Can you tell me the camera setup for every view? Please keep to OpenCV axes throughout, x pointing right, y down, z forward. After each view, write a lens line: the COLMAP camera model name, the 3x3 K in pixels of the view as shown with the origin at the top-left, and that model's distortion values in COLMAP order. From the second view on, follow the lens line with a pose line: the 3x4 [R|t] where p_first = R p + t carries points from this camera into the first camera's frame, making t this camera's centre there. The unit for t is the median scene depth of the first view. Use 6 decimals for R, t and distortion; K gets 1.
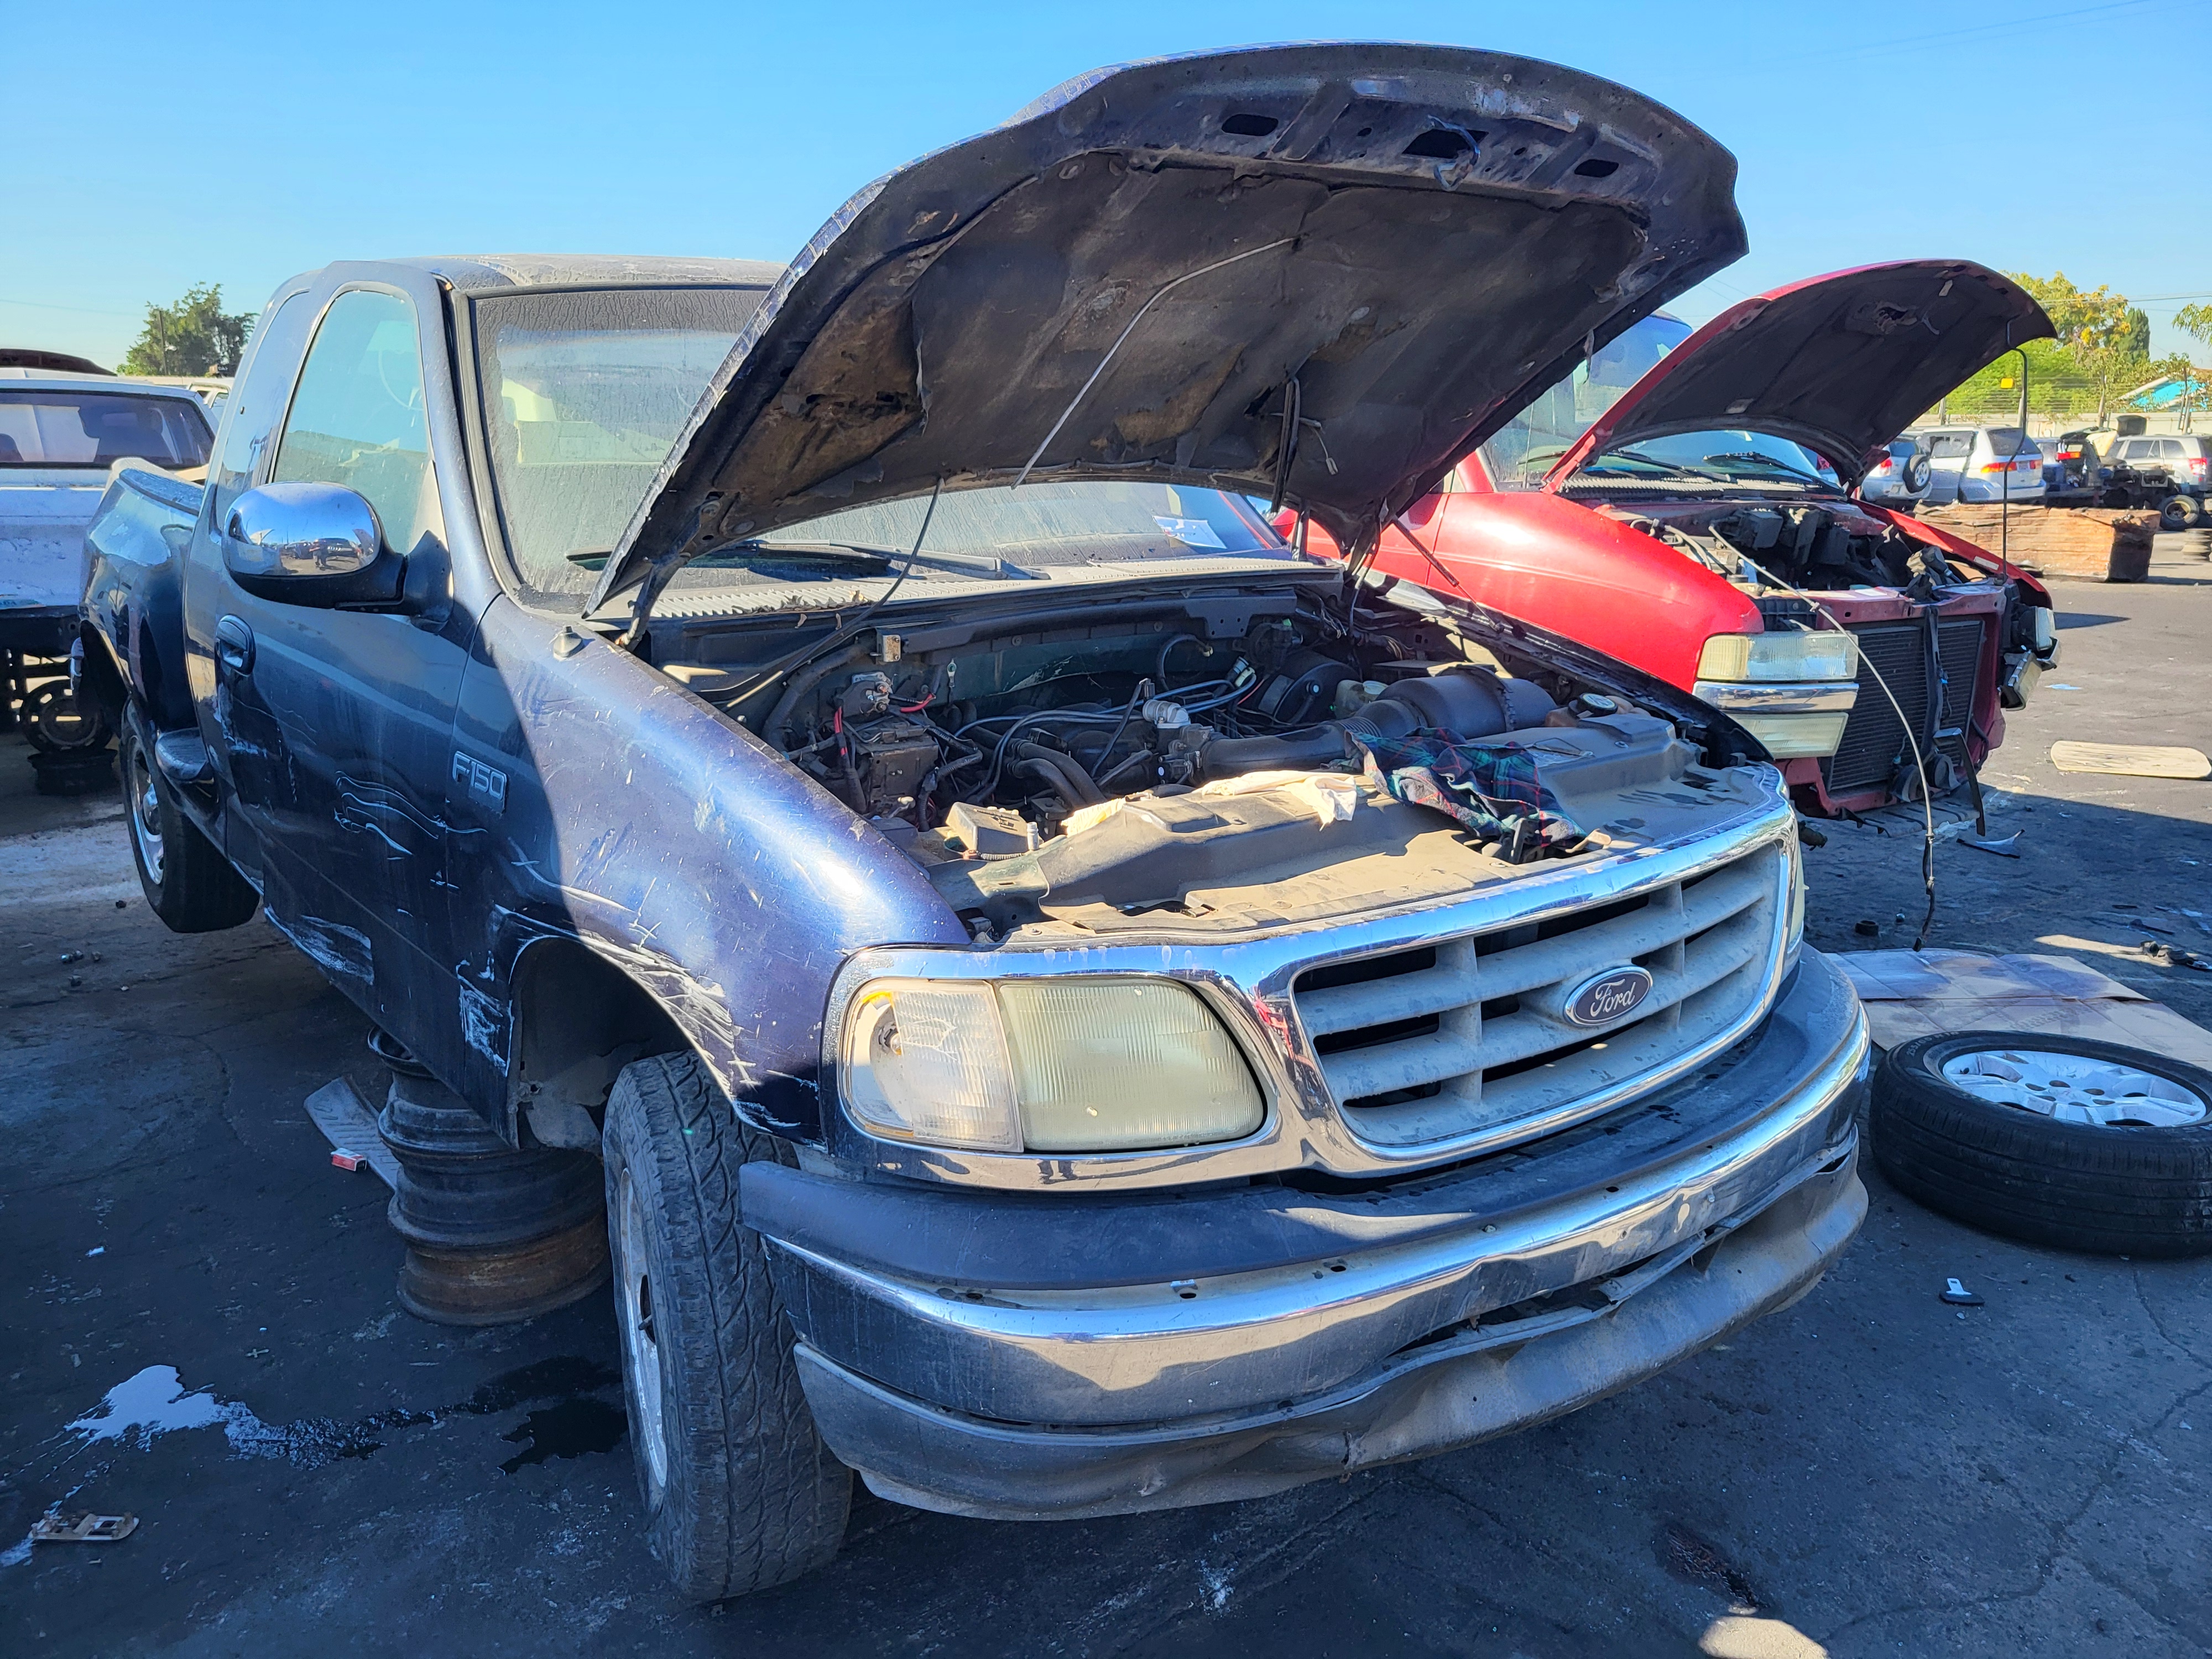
lens RADIAL K [[1651.3, 0, 1106.0], [0, 1651.3, 829.5], [0, 0, 1]] dist [0.069503, 0.000224]
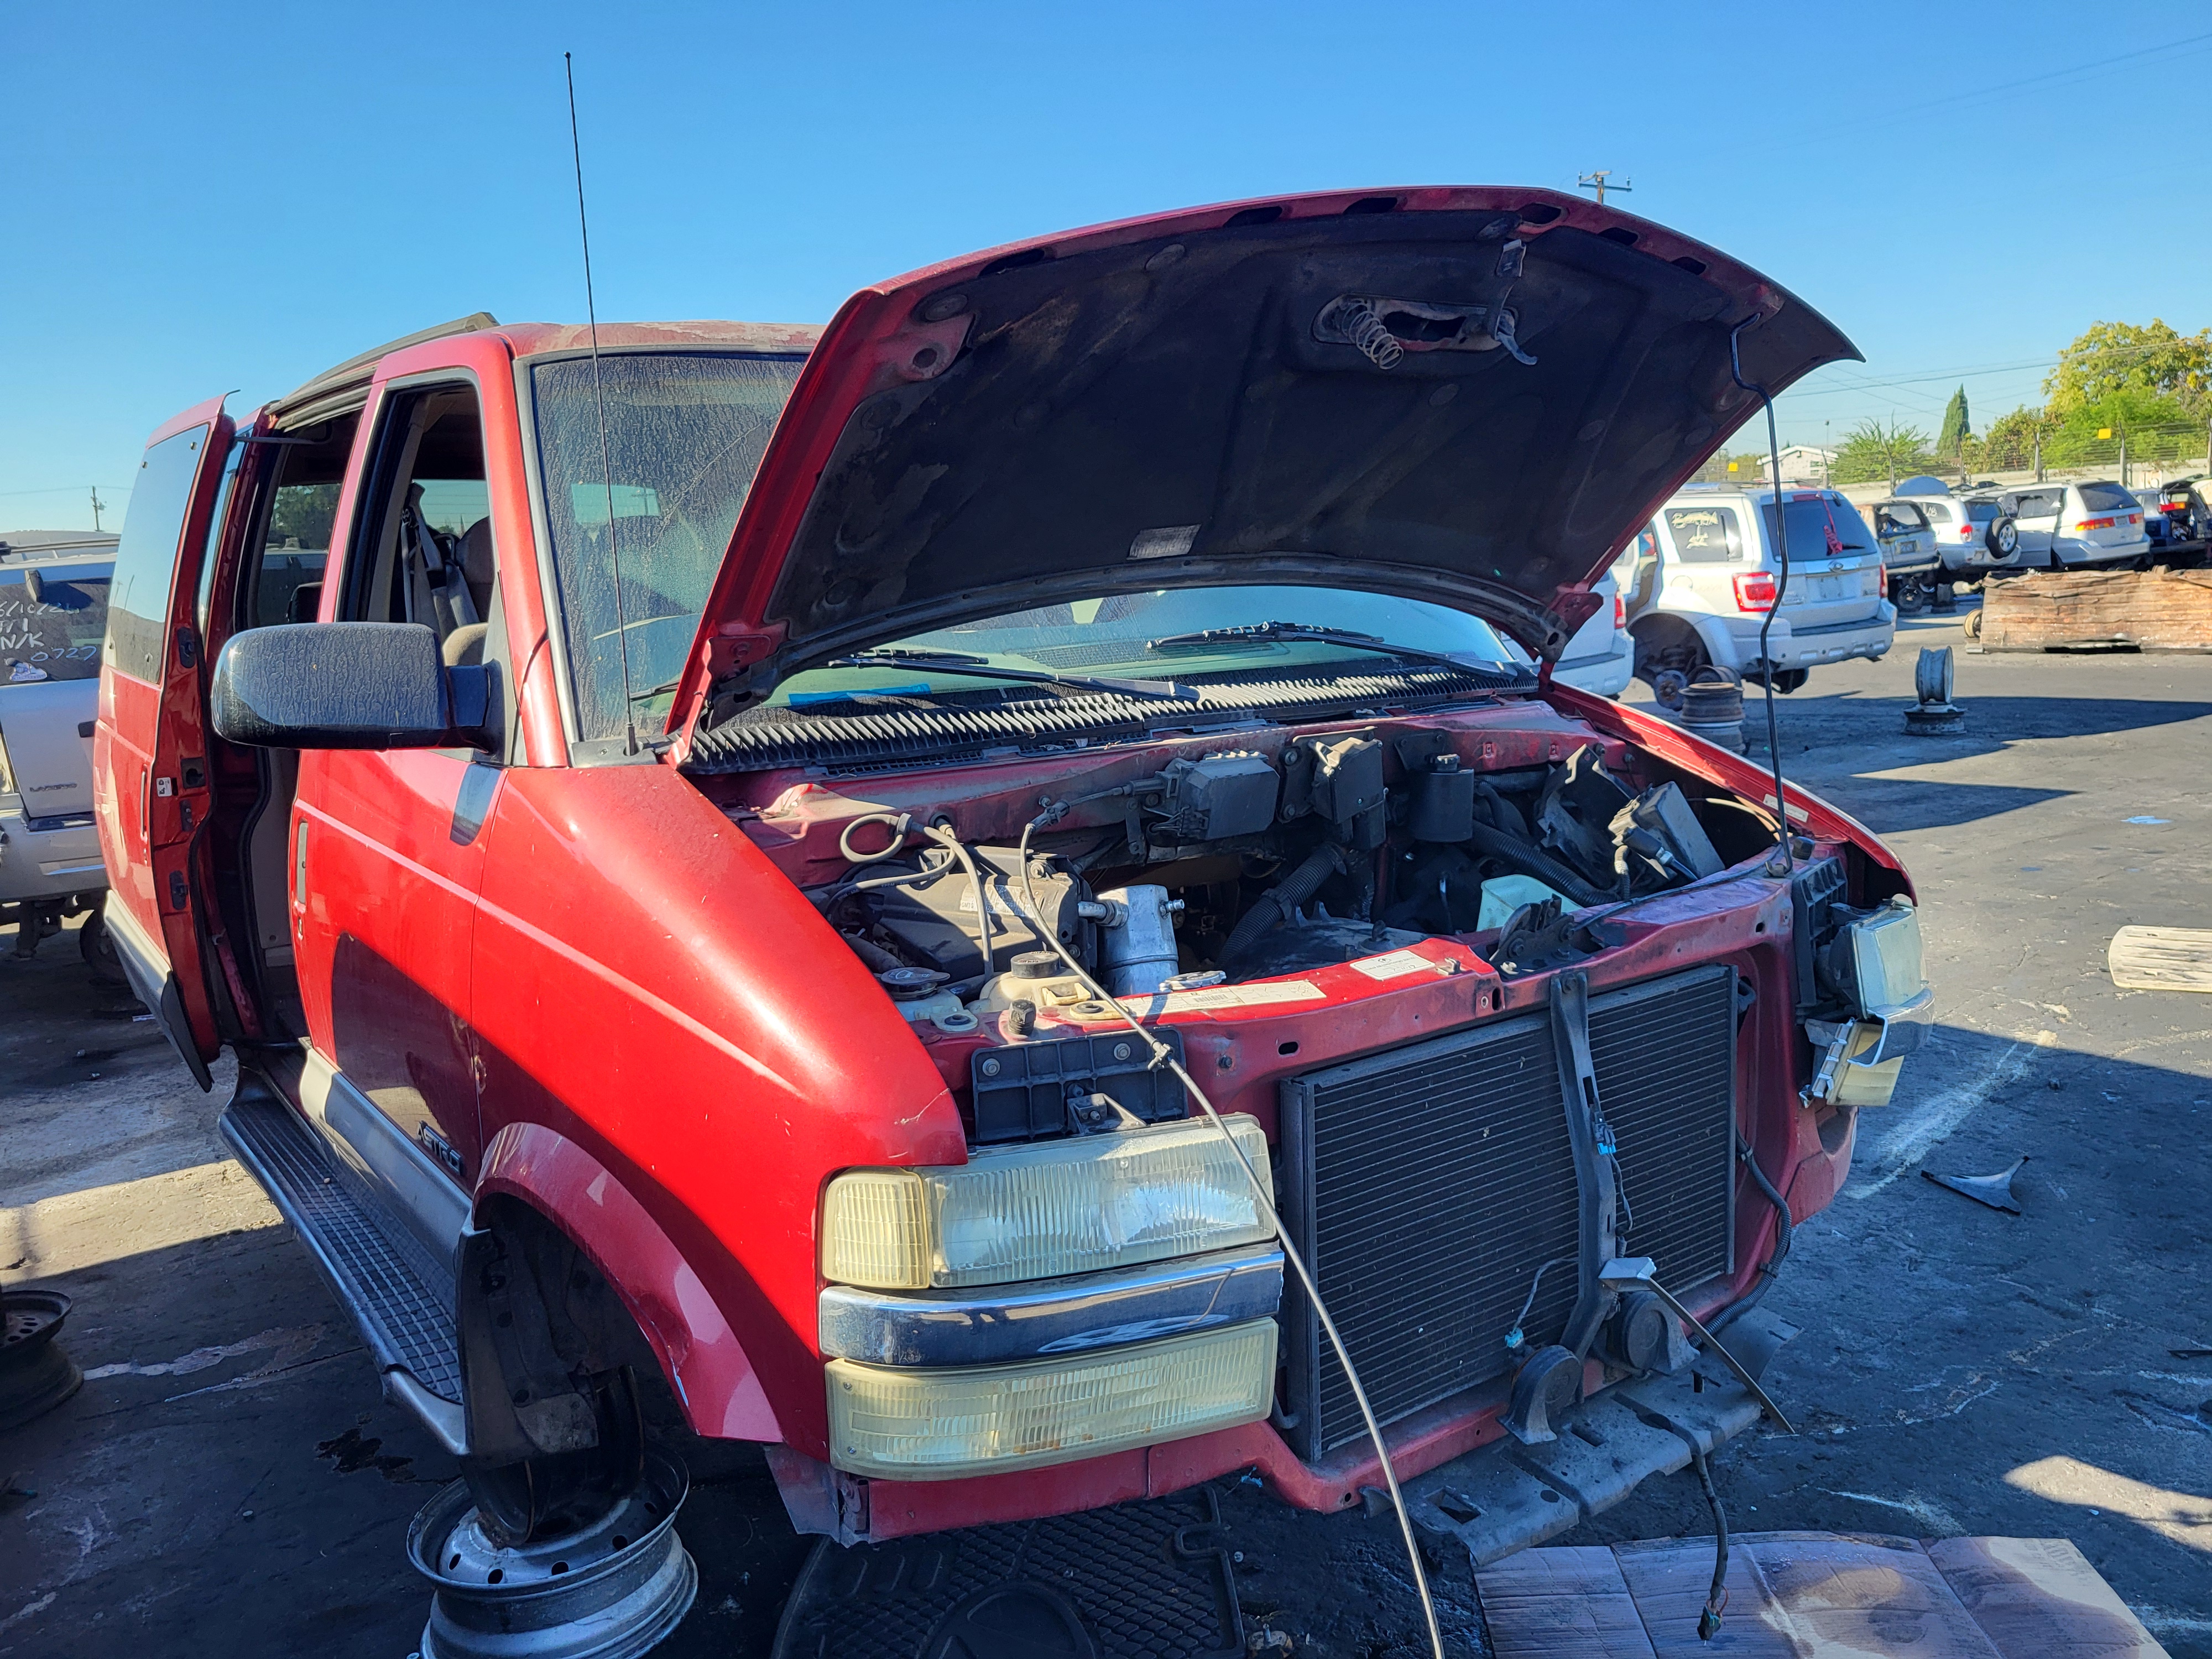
lens RADIAL K [[1685.1, 0, 1106.0], [0, 1685.1, 829.5], [0, 0, 1]] dist [0.044684, -0.000256]
pose [[0.996453, -0.060657, -0.058328, 0.074176], [0.056460, 0.995870, -0.071098, -0.026883], [0.062400, 0.067553, 0.995762, 0.103008]]
